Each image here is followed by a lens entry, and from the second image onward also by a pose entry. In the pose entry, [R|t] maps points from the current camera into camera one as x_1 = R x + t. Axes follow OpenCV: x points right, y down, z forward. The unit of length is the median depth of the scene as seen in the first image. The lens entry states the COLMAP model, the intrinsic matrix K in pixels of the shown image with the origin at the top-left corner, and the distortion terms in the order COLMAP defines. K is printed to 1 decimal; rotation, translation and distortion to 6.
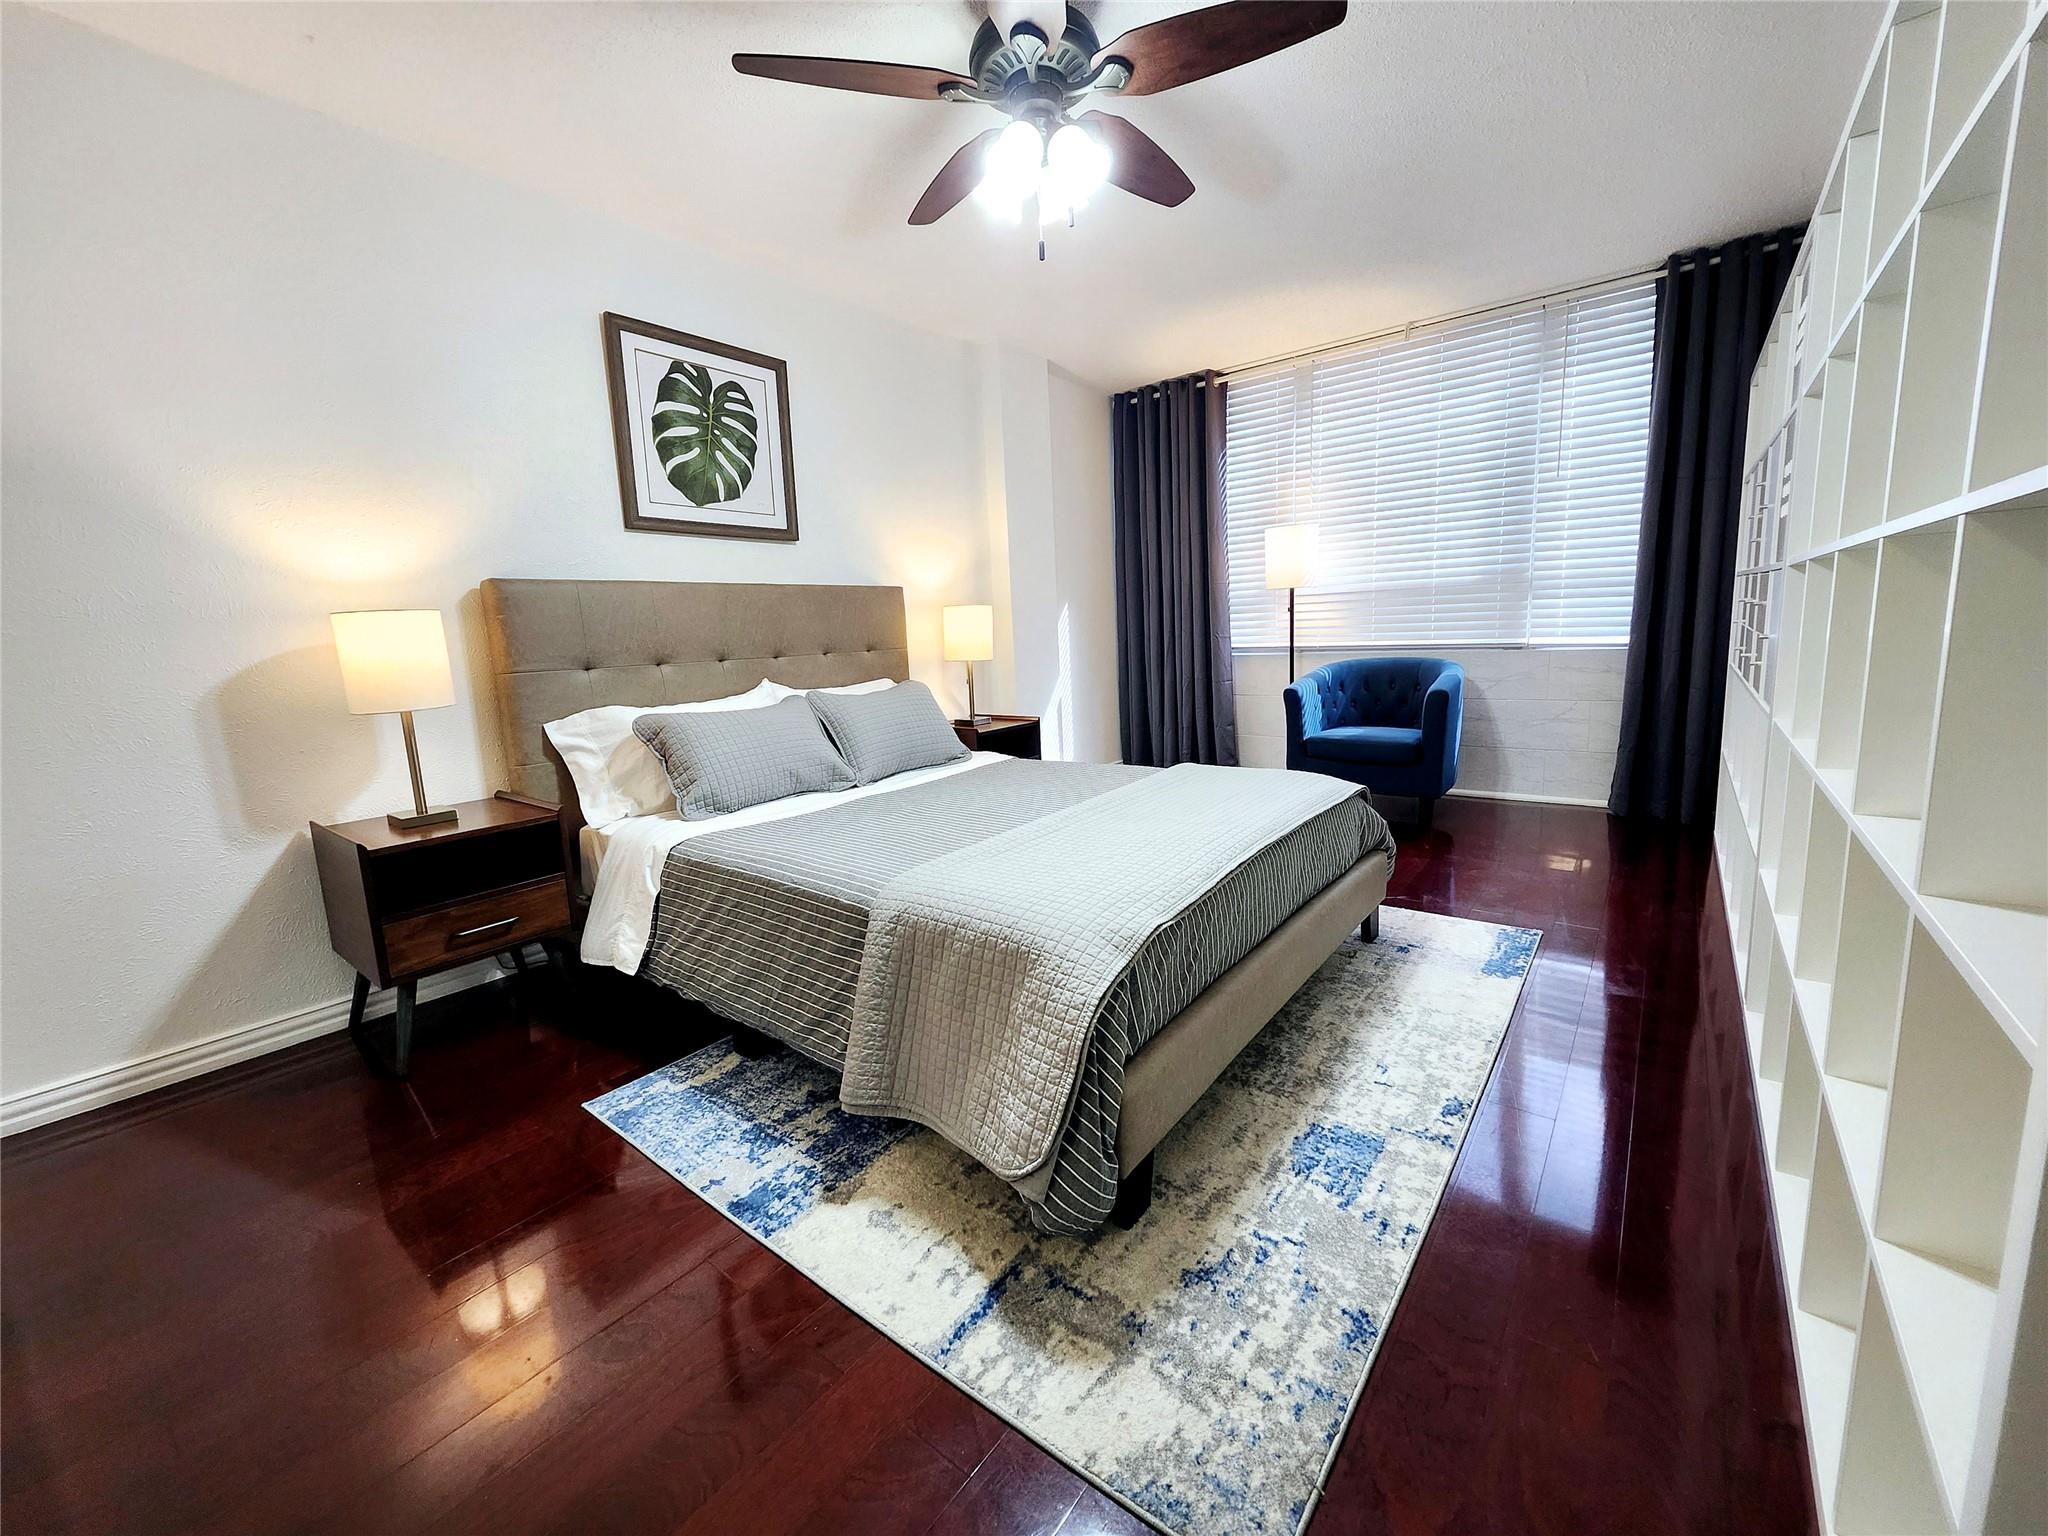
lens RADIAL K [[817.1, 0, 1018.6], [0, 817.1, 760.6], [0, 0, 1]] dist [-0.002978, 0.000627]
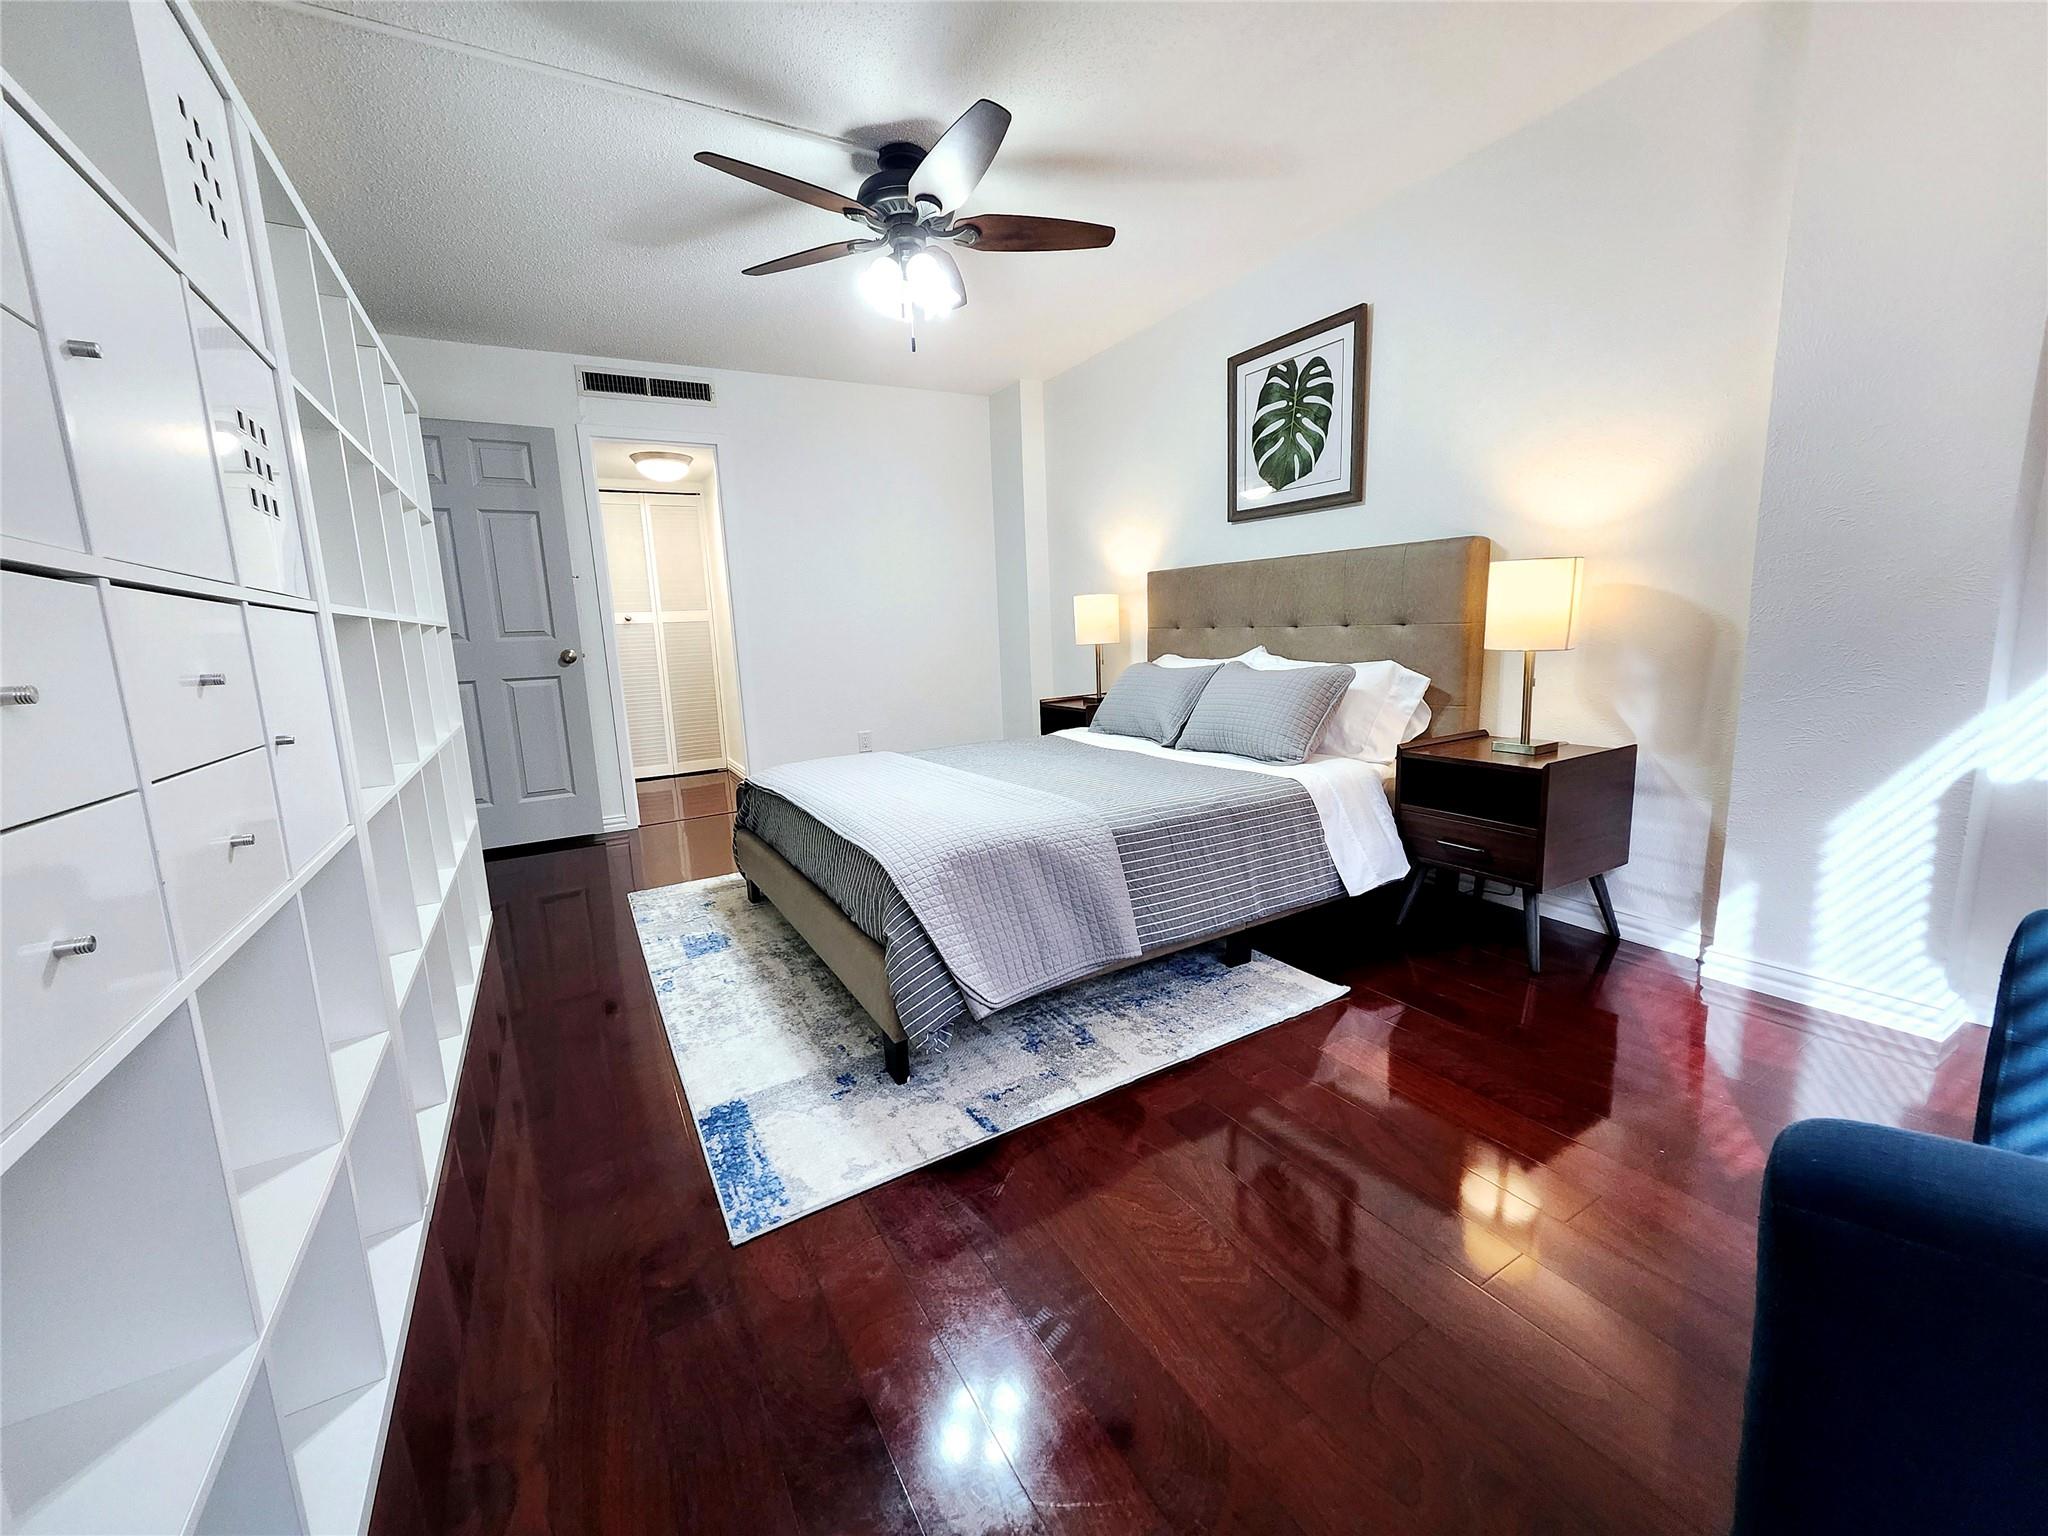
lens RADIAL K [[817.1, 0, 1018.6], [0, 817.1, 760.6], [0, 0, 1]] dist [-0.002978, 0.000627]
pose [[-0.375727, 0.210847, -0.902426, 0.858773], [-0.093785, 0.960124, 0.263375, -0.216589], [0.921973, 0.183592, -0.340970, 1.130984]]
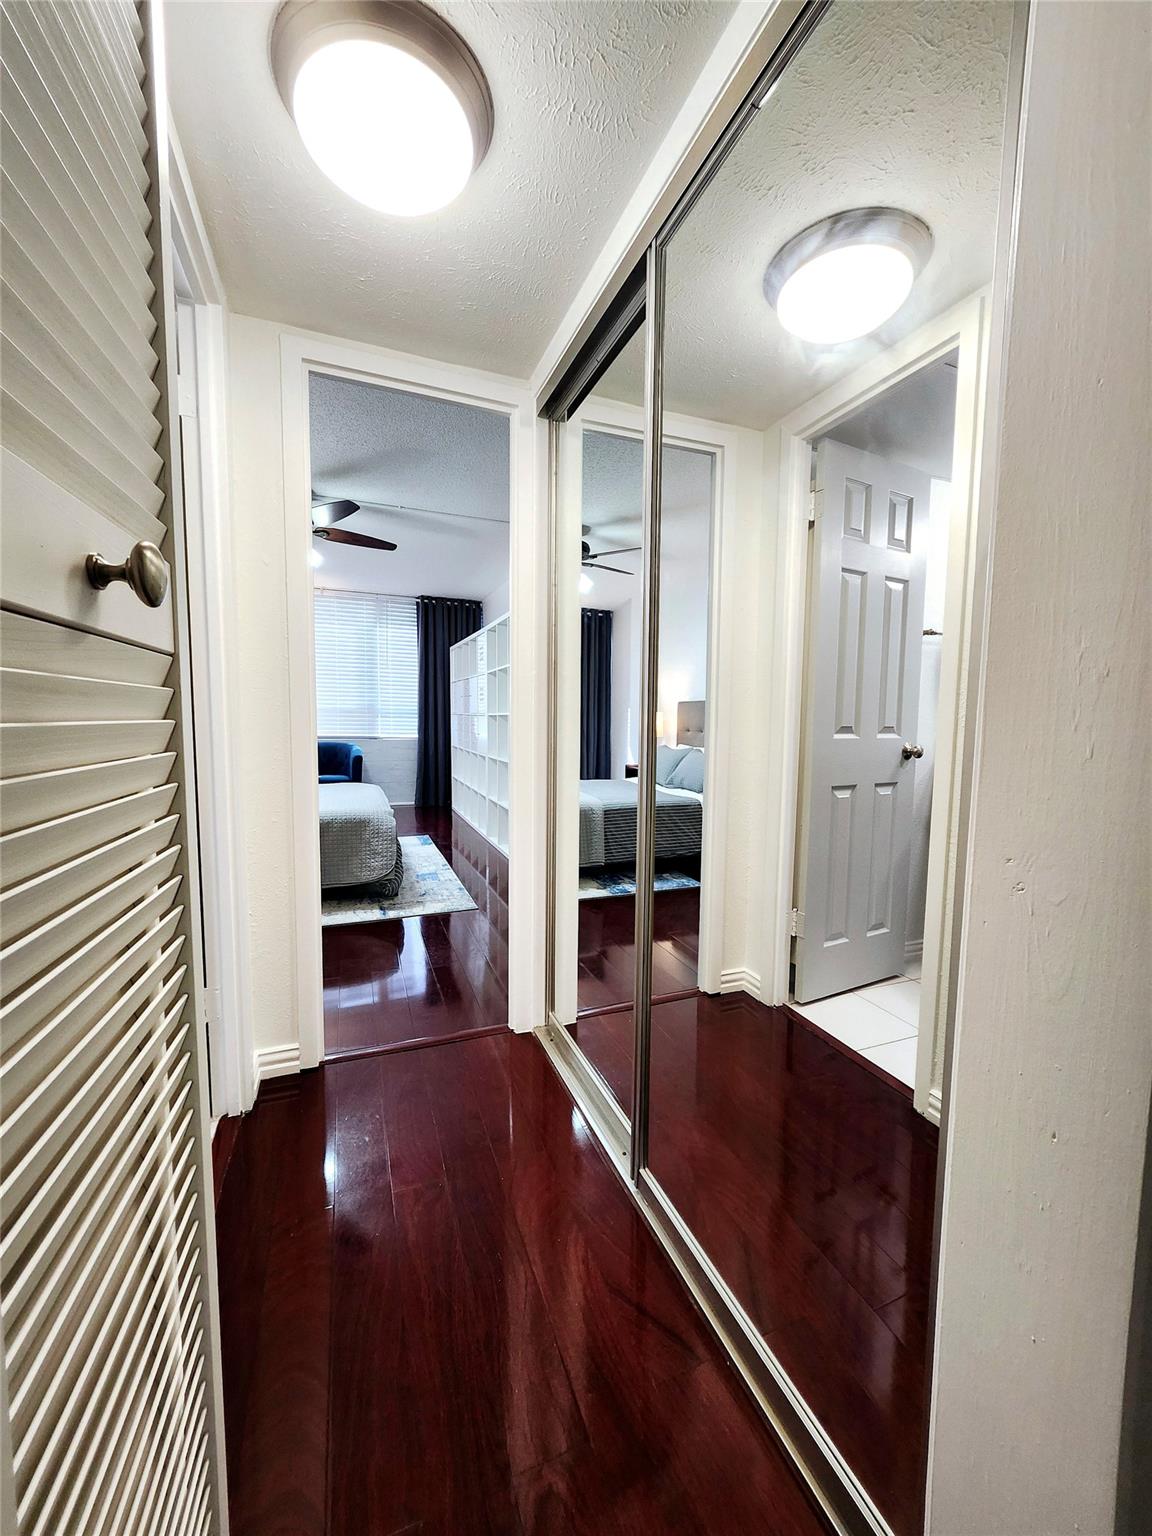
lens RADIAL K [[612.8, 0, 576.0], [0, 612.8, 768.0], [0, 0, 1]] dist [-0.002978, 0.000627]
pose [[0.514987, -0.017474, 0.857020, -0.805003], [0.103332, 0.993767, -0.041831, 0.104995], [-0.850947, 0.110100, 0.513583, -0.492983]]
